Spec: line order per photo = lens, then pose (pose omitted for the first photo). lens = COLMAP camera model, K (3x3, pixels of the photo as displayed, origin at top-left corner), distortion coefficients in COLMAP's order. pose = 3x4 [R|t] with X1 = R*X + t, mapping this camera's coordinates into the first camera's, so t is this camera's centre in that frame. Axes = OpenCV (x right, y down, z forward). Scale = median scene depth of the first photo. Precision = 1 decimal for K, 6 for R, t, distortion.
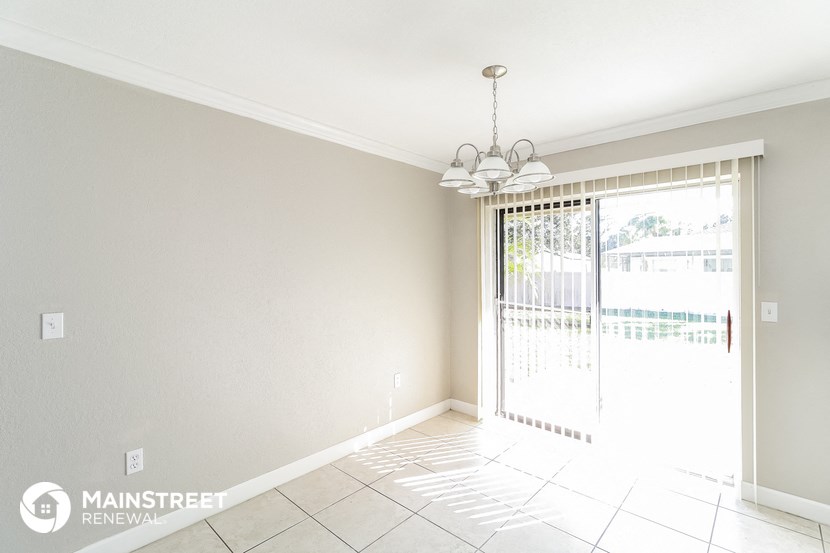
lens RADIAL K [[386.4, 0, 404.8], [0, 386.4, 265.8], [0, 0, 1]] dist [-0.000840, -0.000161]
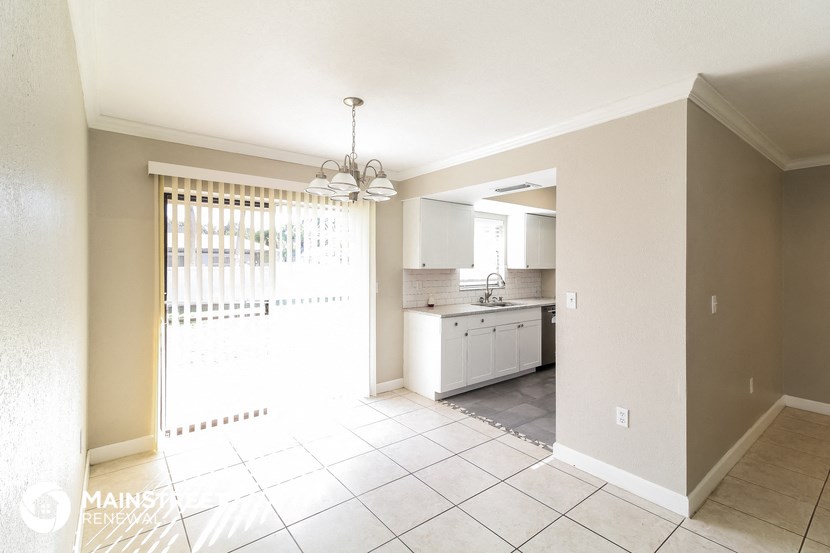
lens RADIAL K [[386.4, 0, 404.8], [0, 386.4, 265.8], [0, 0, 1]] dist [-0.000840, -0.000161]
pose [[0.164674, 0.001078, 0.986347, -0.511064], [-0.005496, 0.999985, -0.000175, 0.008474], [-0.986333, -0.005392, 0.164678, 0.343320]]
